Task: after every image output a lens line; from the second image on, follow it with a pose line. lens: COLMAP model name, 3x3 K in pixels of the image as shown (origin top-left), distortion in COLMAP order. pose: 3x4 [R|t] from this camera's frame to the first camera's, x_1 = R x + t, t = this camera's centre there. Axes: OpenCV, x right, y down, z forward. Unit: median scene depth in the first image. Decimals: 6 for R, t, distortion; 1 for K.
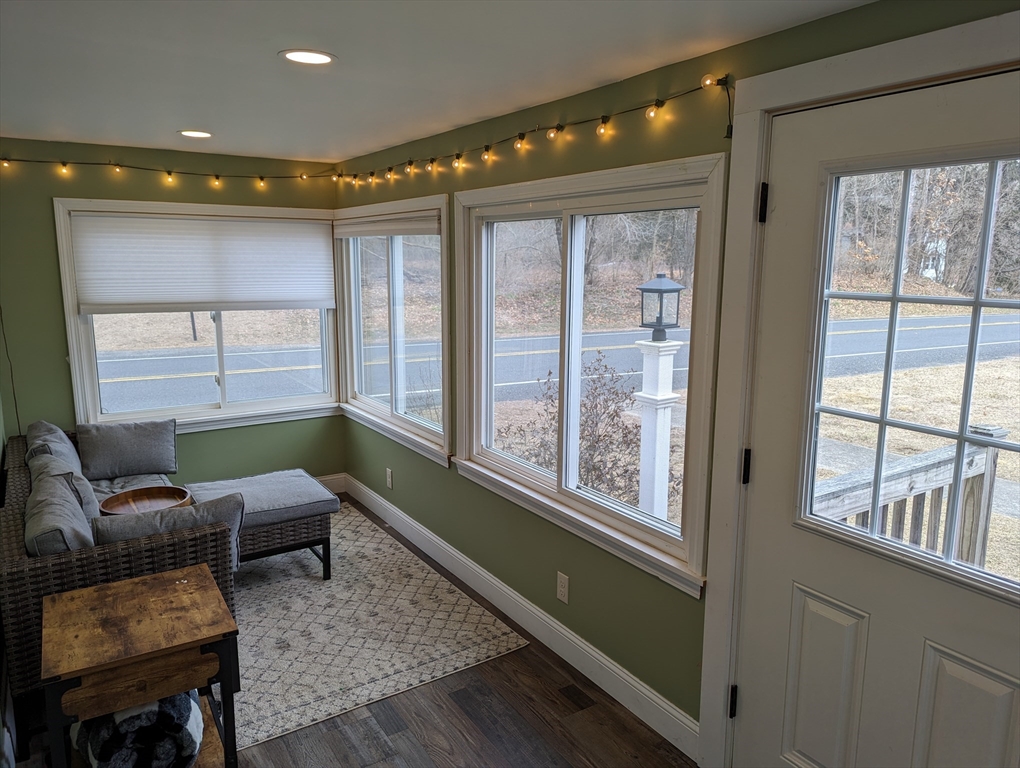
lens RADIAL K [[717.7, 0, 511.0], [0, 717.7, 382.3], [0, 0, 1]] dist [0.072090, -0.068156]
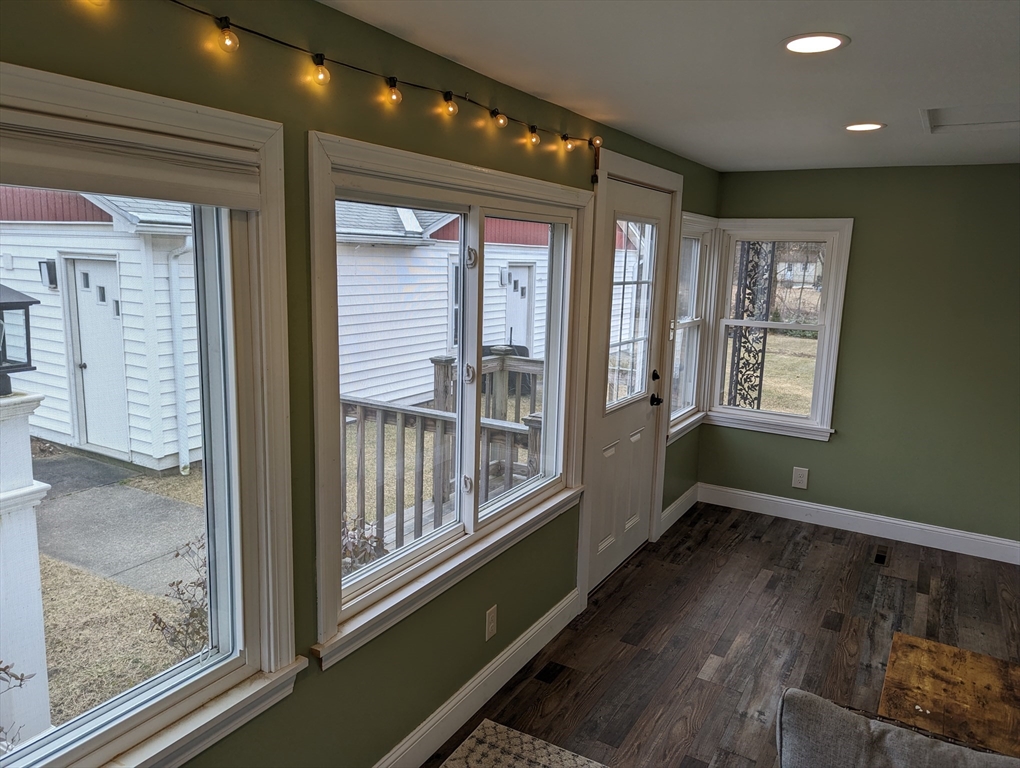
lens RADIAL K [[717.7, 0, 512.1], [0, 717.7, 381.8], [0, 0, 1]] dist [0.072090, -0.068156]
pose [[-0.446370, -0.169826, 0.878586, -0.918530], [0.127259, 0.959800, 0.250179, -0.310429], [-0.885753, 0.223480, -0.406814, 1.698174]]
